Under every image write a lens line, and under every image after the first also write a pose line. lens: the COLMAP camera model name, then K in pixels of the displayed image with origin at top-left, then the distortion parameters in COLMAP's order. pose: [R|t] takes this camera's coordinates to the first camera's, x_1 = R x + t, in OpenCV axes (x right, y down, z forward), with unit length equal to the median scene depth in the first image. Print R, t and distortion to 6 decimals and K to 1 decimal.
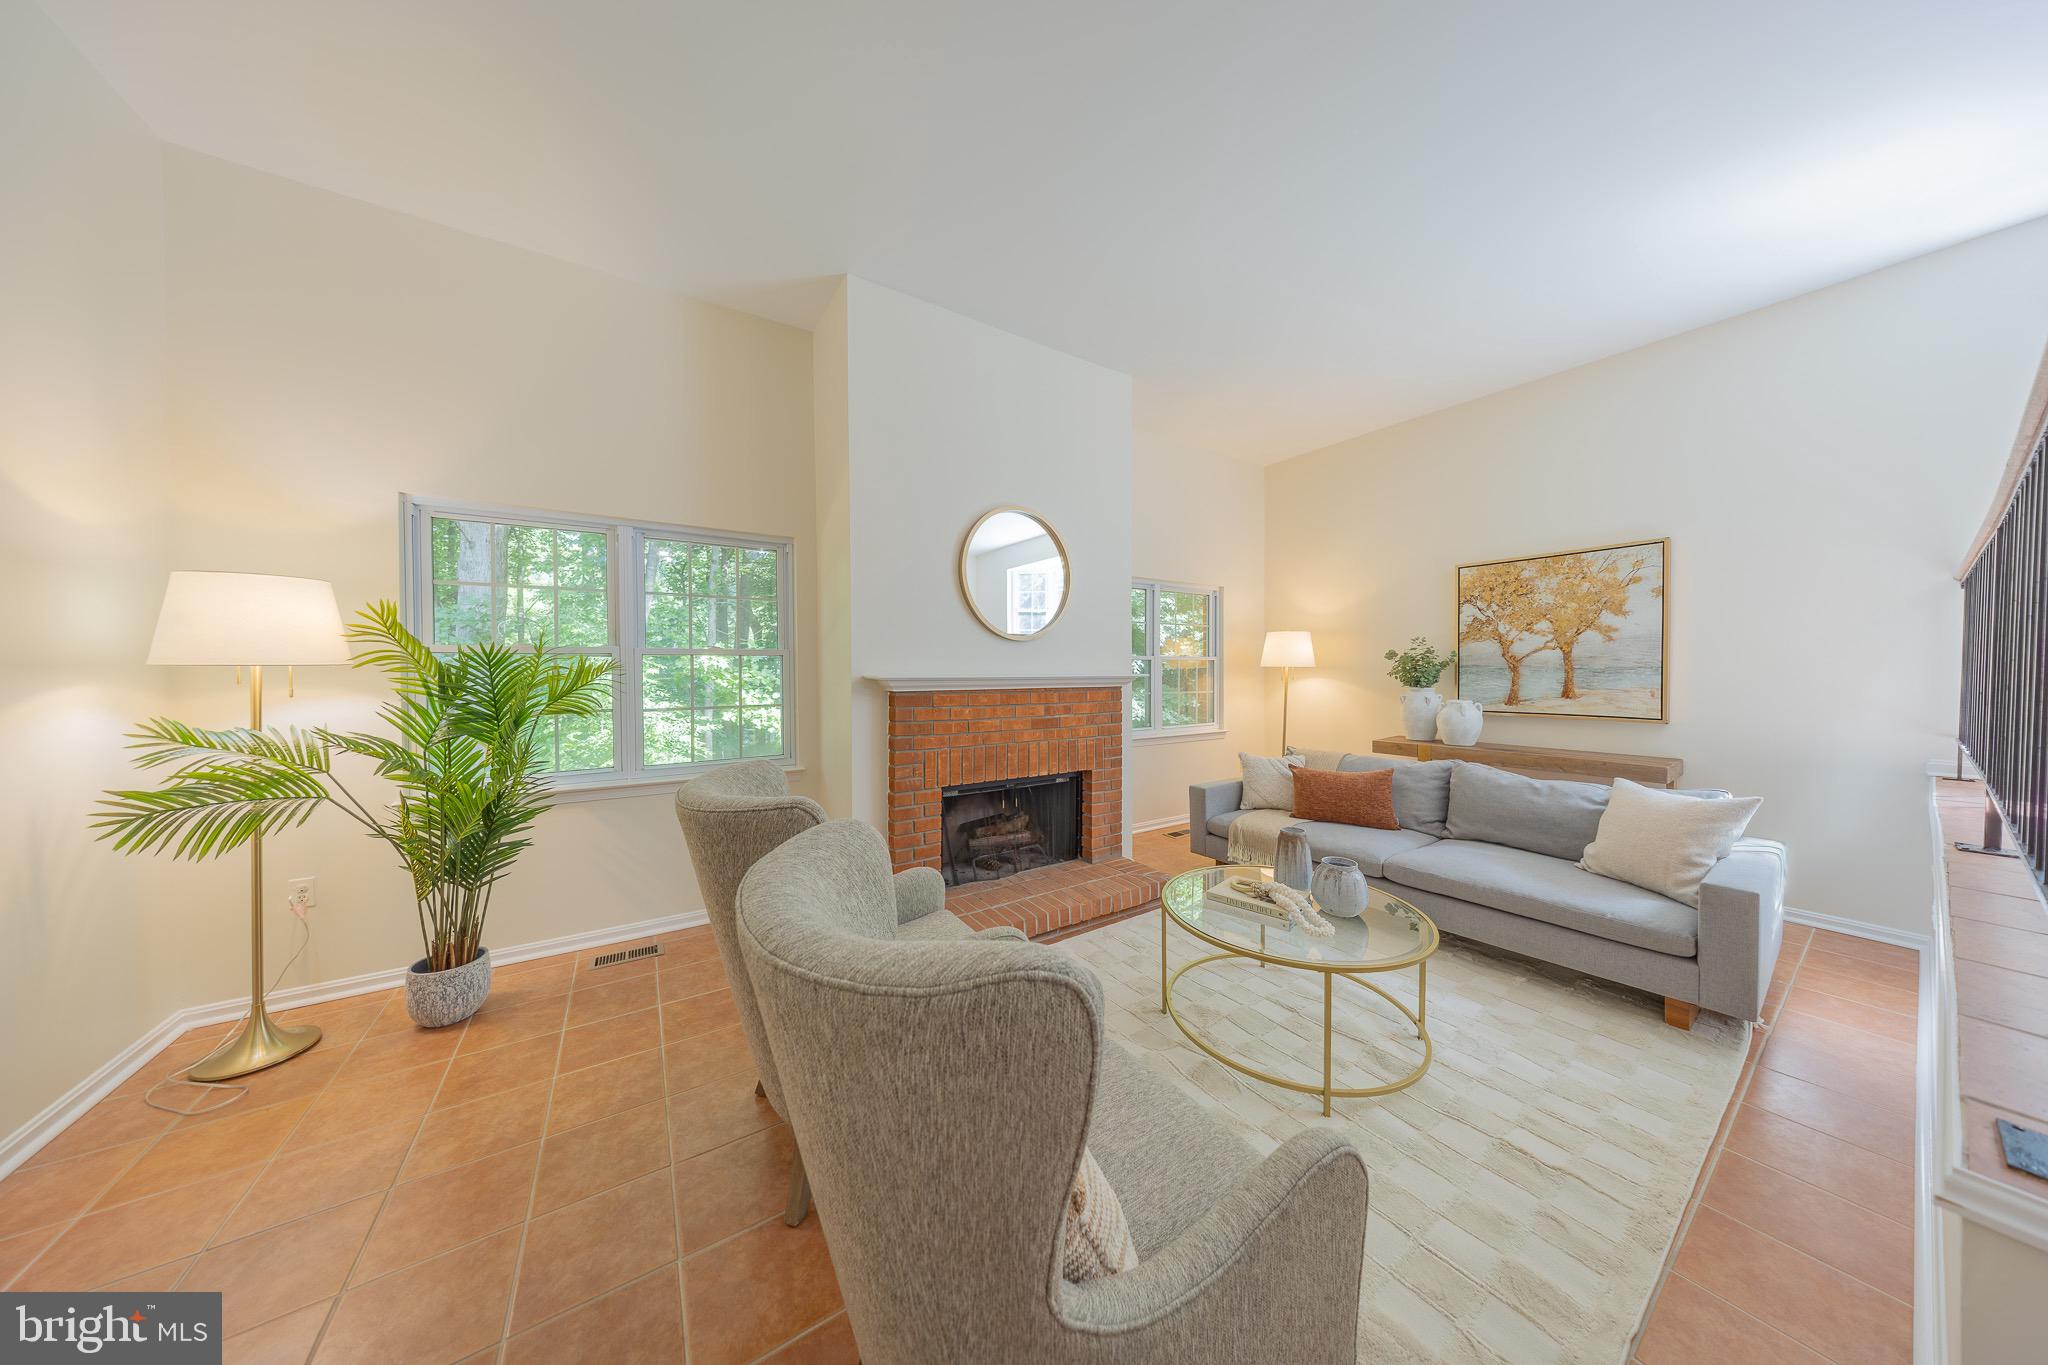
lens RADIAL K [[588.6, 0, 1018.7], [0, 588.6, 677.8], [0, 0, 1]] dist [-0.003622, 0.000047]
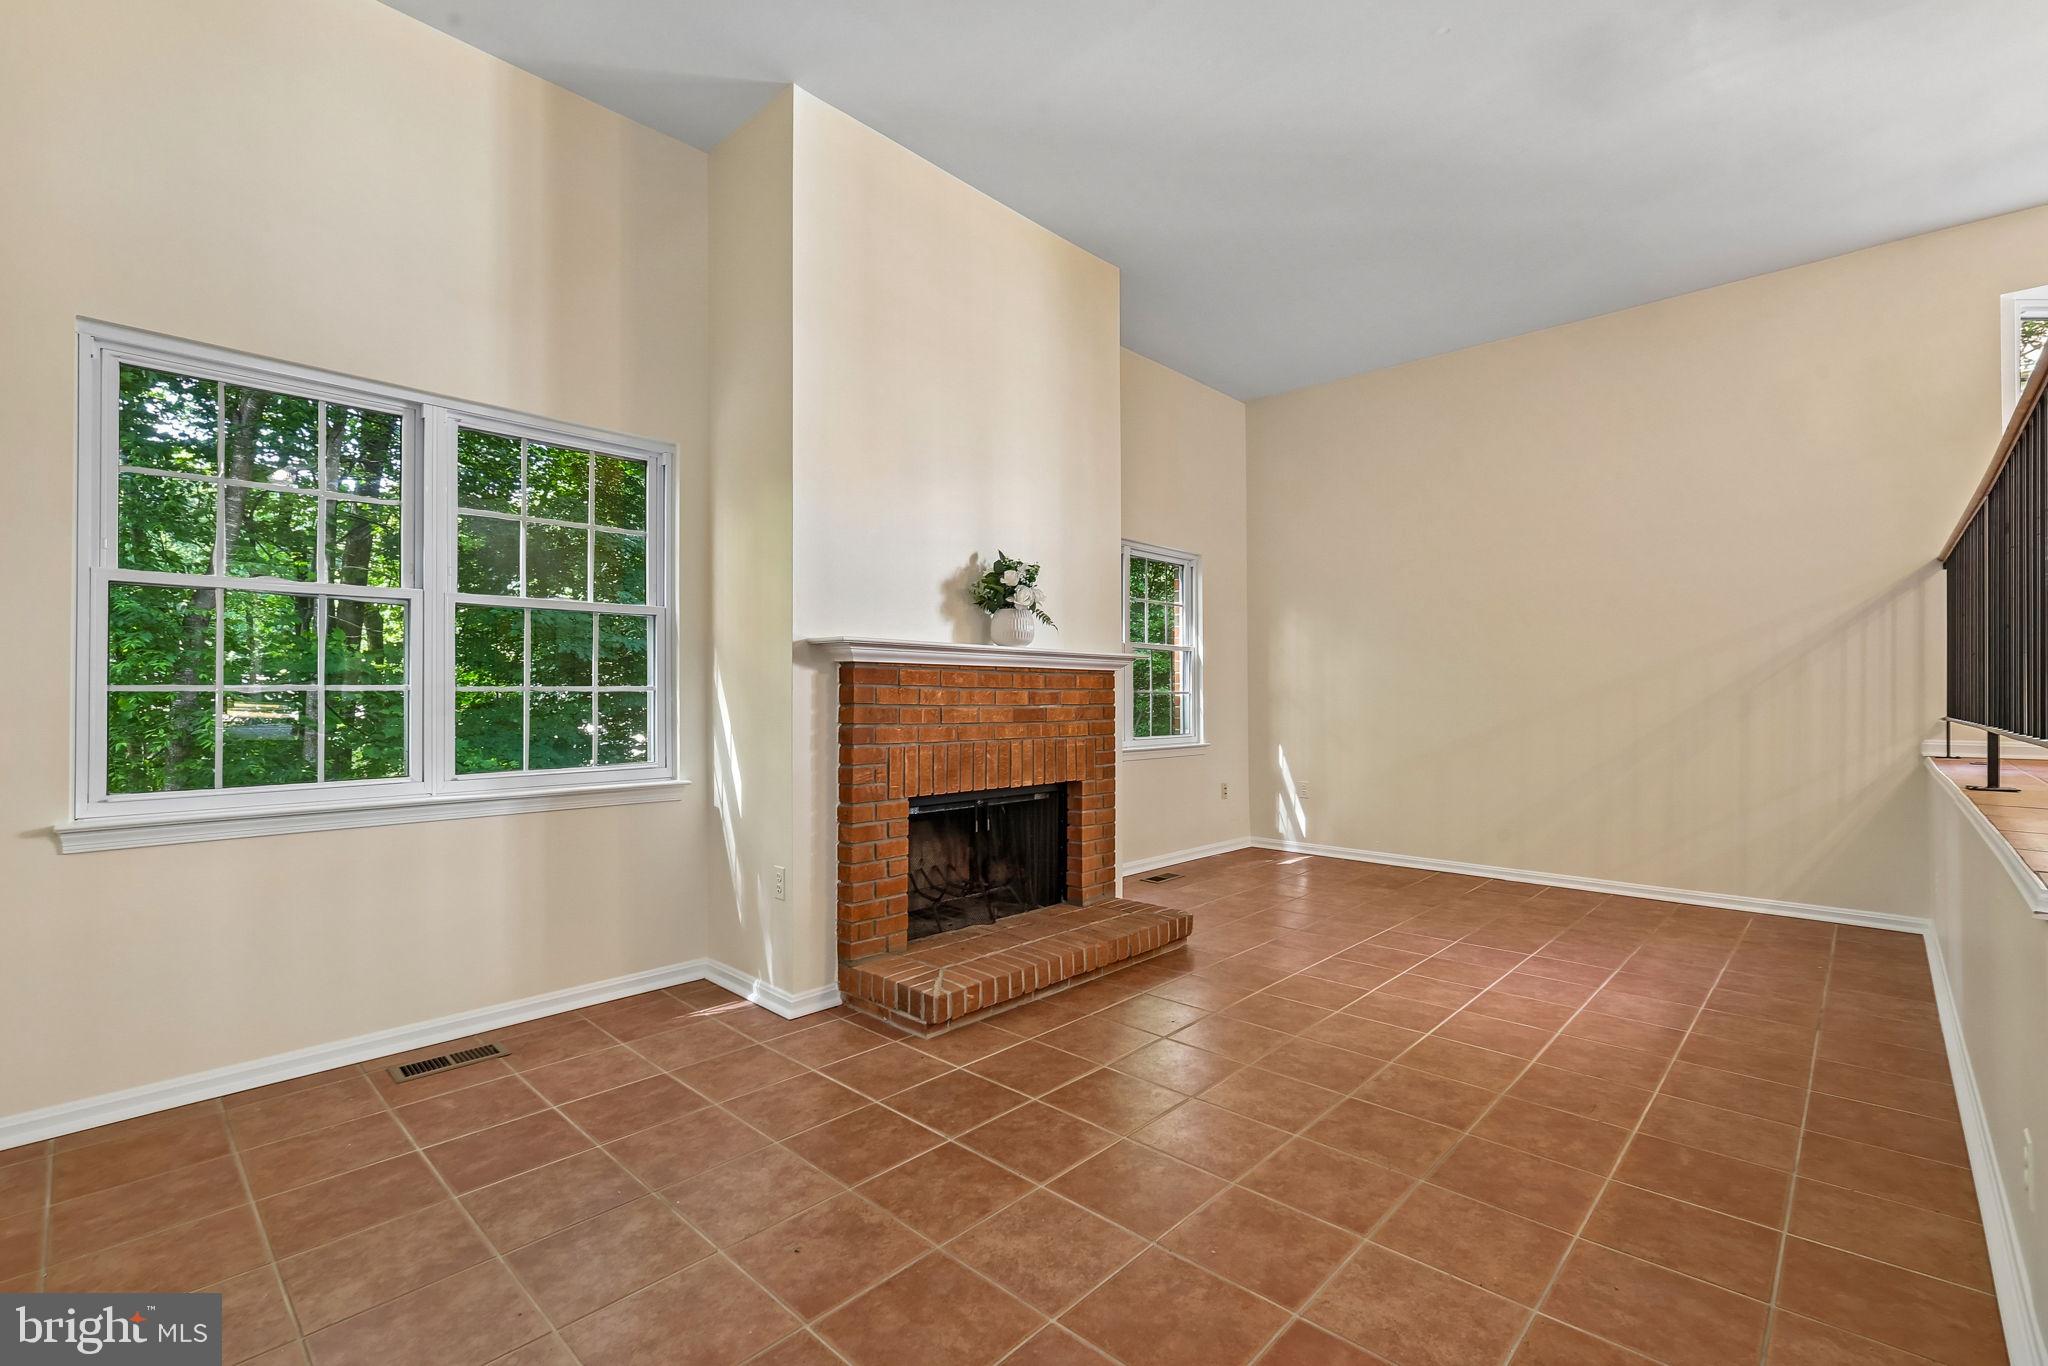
lens RADIAL K [[893.0, 0, 1025.1], [0, 893.0, 684.7], [0, 0, 1]] dist [0.003057, -0.000177]
pose [[0.971955, 0.003713, 0.235139, -0.237107], [0.002812, 0.999620, -0.027407, 0.073177], [-0.235152, 0.027300, 0.971575, -0.100939]]
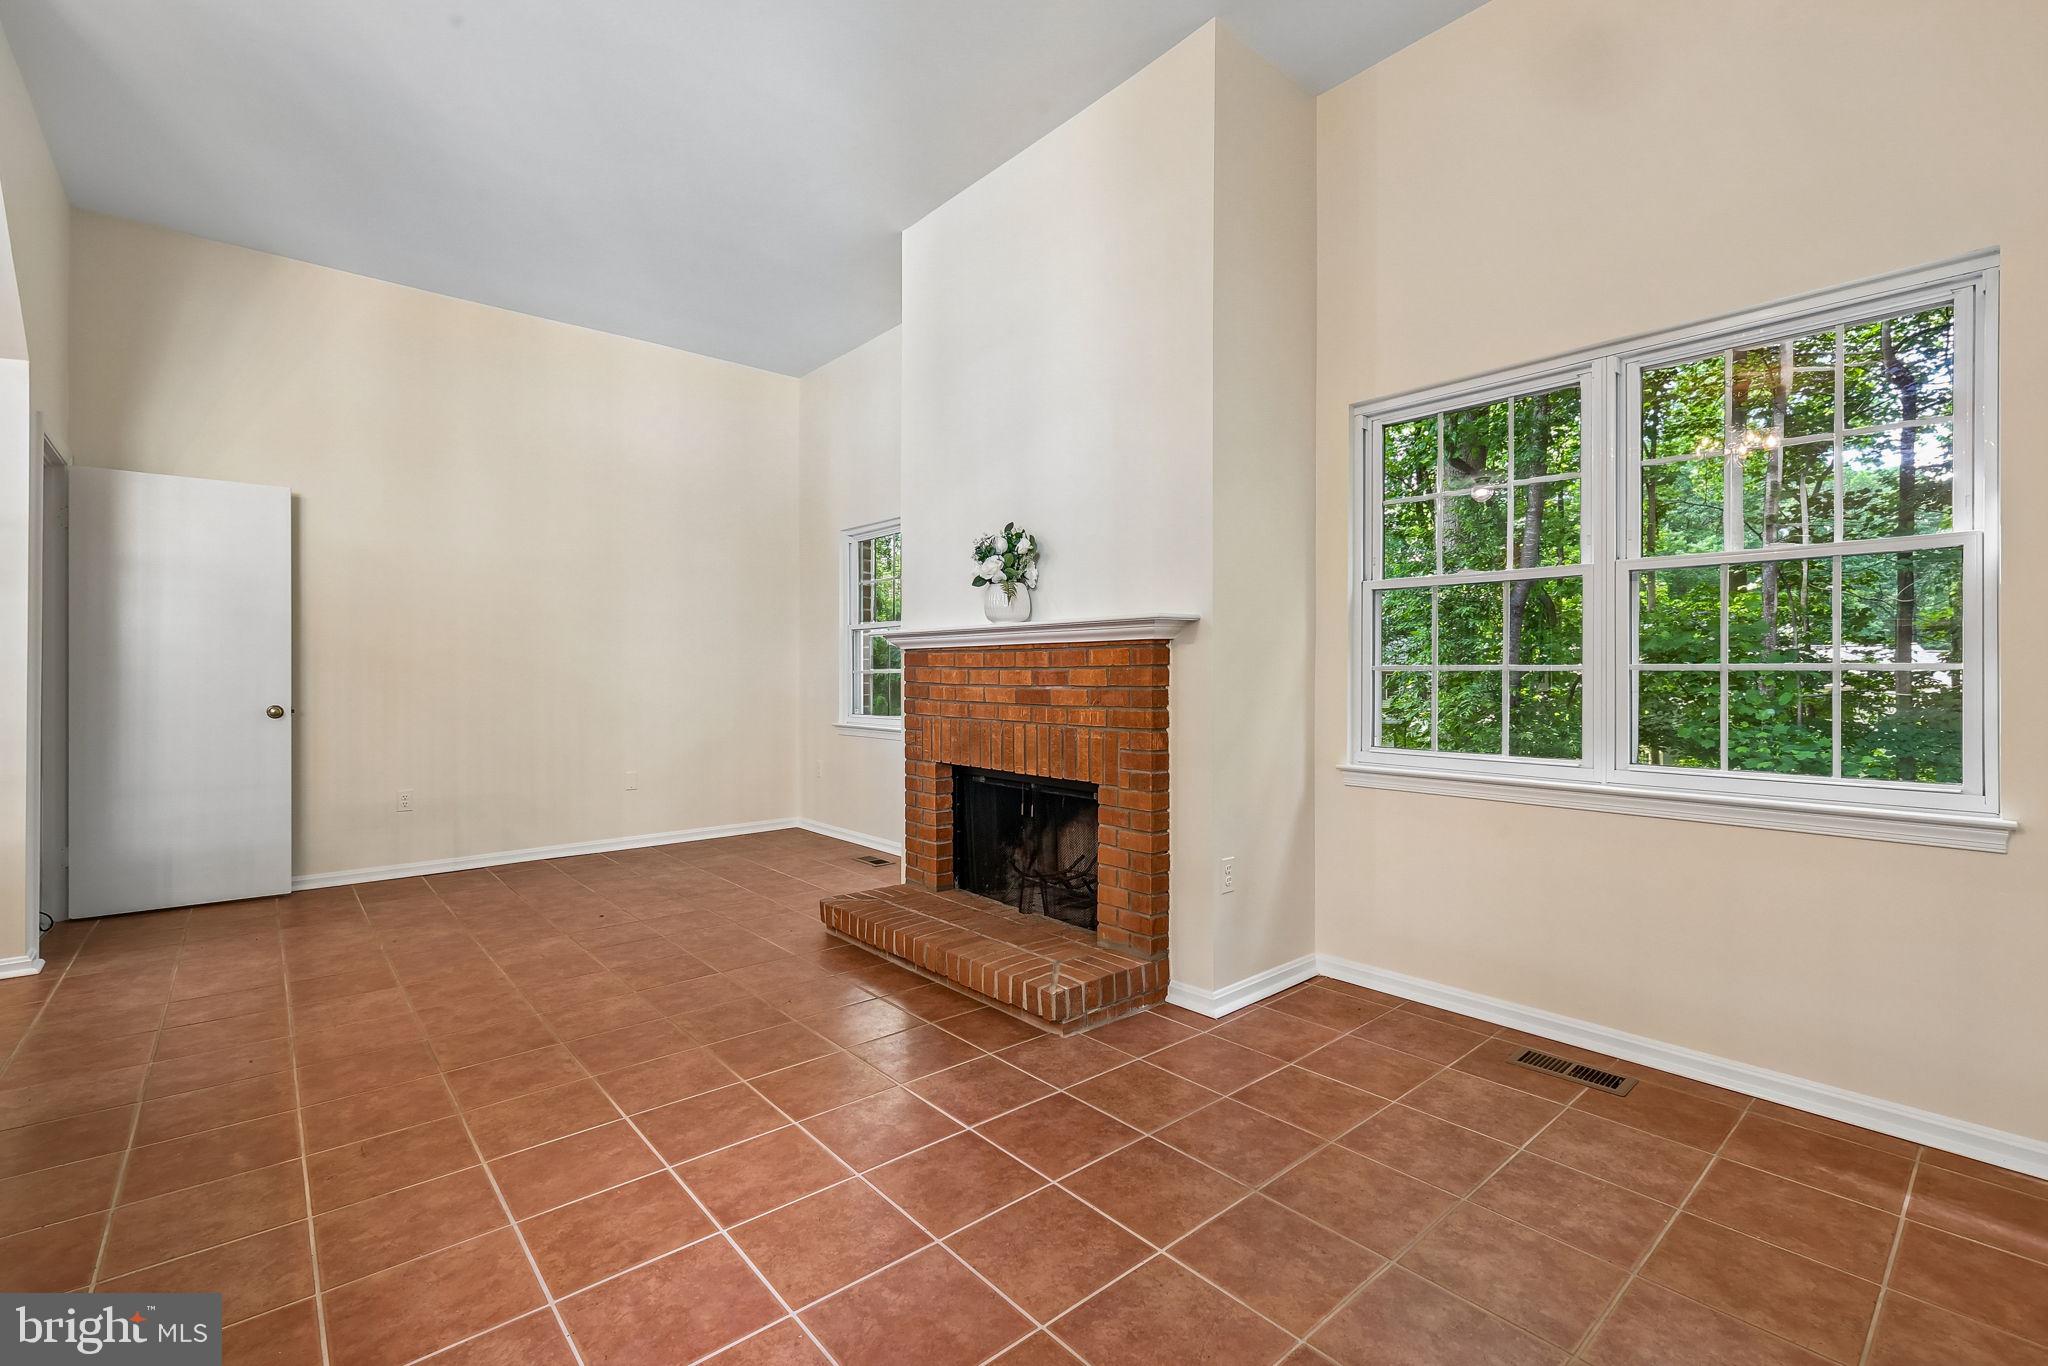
lens RADIAL K [[893.0, 0, 1034.0], [0, 893.0, 676.9], [0, 0, 1]] dist [0.003057, -0.000177]
pose [[0.145560, 0.003096, -0.989345, 1.103458], [-0.015681, 0.999877, 0.000822, 0.056077], [0.989225, 0.015394, 0.145591, 0.897884]]
